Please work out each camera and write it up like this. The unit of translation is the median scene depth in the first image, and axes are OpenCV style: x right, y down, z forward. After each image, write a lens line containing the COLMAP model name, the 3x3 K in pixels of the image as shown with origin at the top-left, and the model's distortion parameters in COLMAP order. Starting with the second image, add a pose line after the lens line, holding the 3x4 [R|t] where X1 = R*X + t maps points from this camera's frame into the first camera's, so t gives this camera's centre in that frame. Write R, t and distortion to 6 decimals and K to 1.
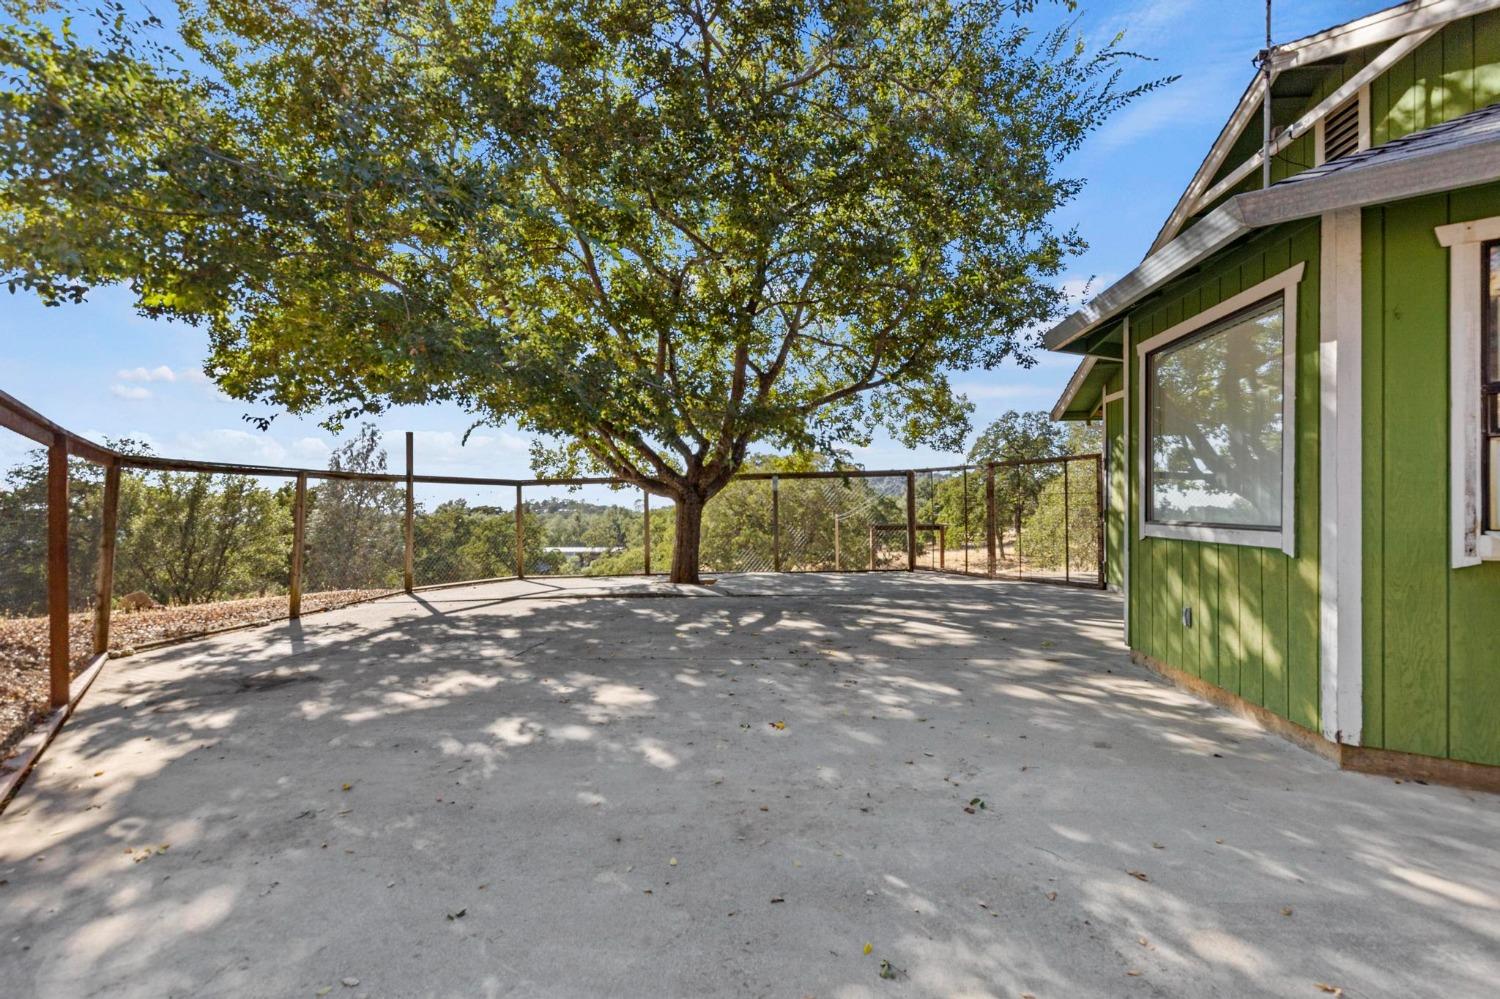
lens RADIAL K [[719.4, 0, 751.4], [0, 719.4, 504.0], [0, 0, 1]] dist [-0.001427, 0.000937]
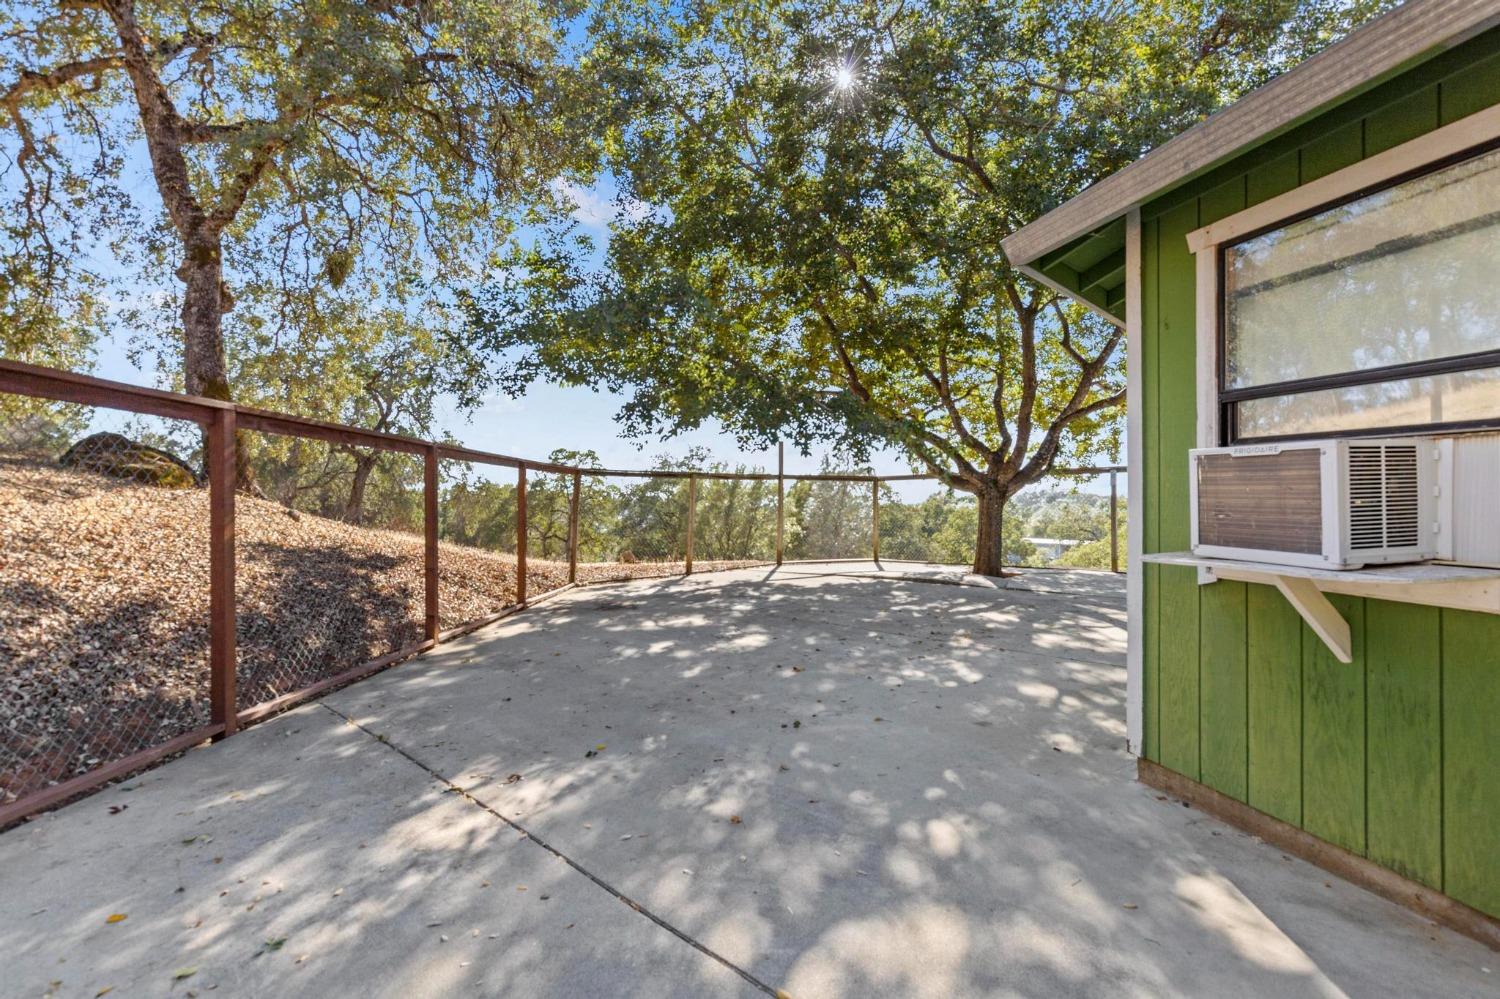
lens RADIAL K [[719.4, 0, 749.6], [0, 719.4, 488.2], [0, 0, 1]] dist [-0.001427, 0.000937]
pose [[0.768530, 0.001395, -0.639812, 0.583686], [-0.005406, 0.999976, -0.004314, -0.017098], [0.639791, 0.006775, 0.768519, -0.066251]]
